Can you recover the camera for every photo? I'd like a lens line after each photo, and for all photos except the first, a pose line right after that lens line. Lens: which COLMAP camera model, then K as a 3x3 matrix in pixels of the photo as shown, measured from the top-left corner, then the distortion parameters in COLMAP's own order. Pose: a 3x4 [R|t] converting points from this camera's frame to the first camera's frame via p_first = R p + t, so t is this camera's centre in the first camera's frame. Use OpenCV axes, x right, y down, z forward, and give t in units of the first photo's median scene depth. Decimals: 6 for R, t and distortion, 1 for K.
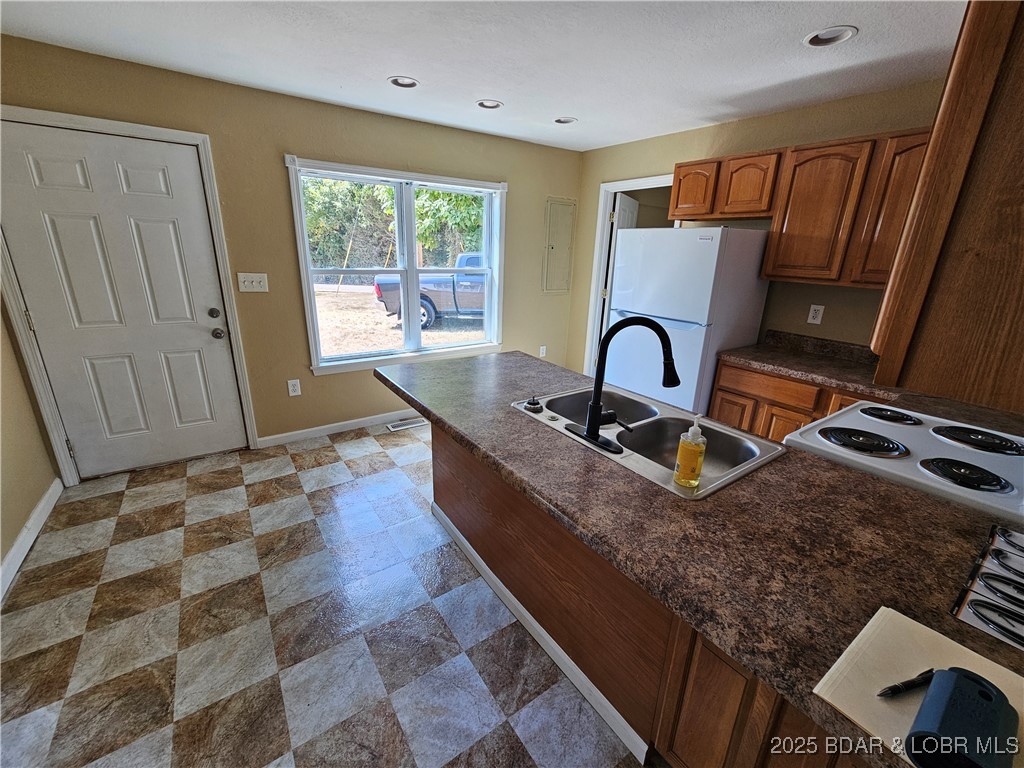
lens RADIAL K [[417.8, 0, 518.4], [0, 417.8, 380.9], [0, 0, 1]] dist [-0.002714, -0.000513]
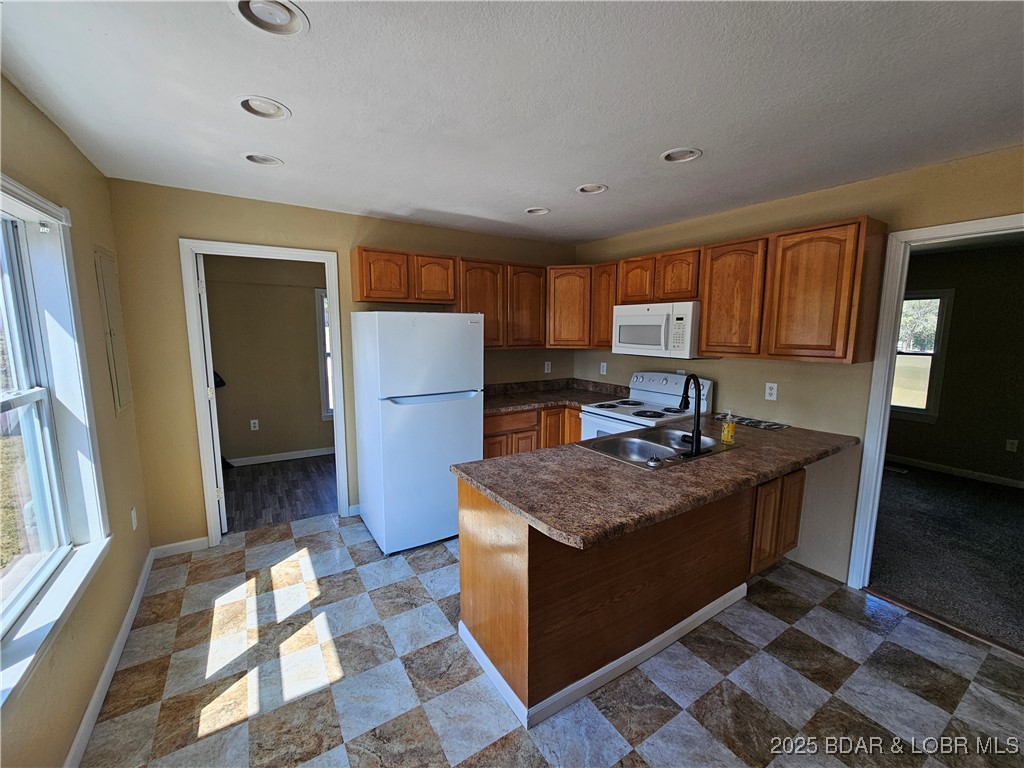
lens RADIAL K [[417.8, 0, 518.3], [0, 417.8, 384.4], [0, 0, 1]] dist [-0.002714, -0.000513]
pose [[0.054038, -0.169144, 0.984109, -0.875362], [0.299979, 0.942774, 0.145568, -0.345597], [-0.952414, 0.287345, 0.101685, 0.901193]]
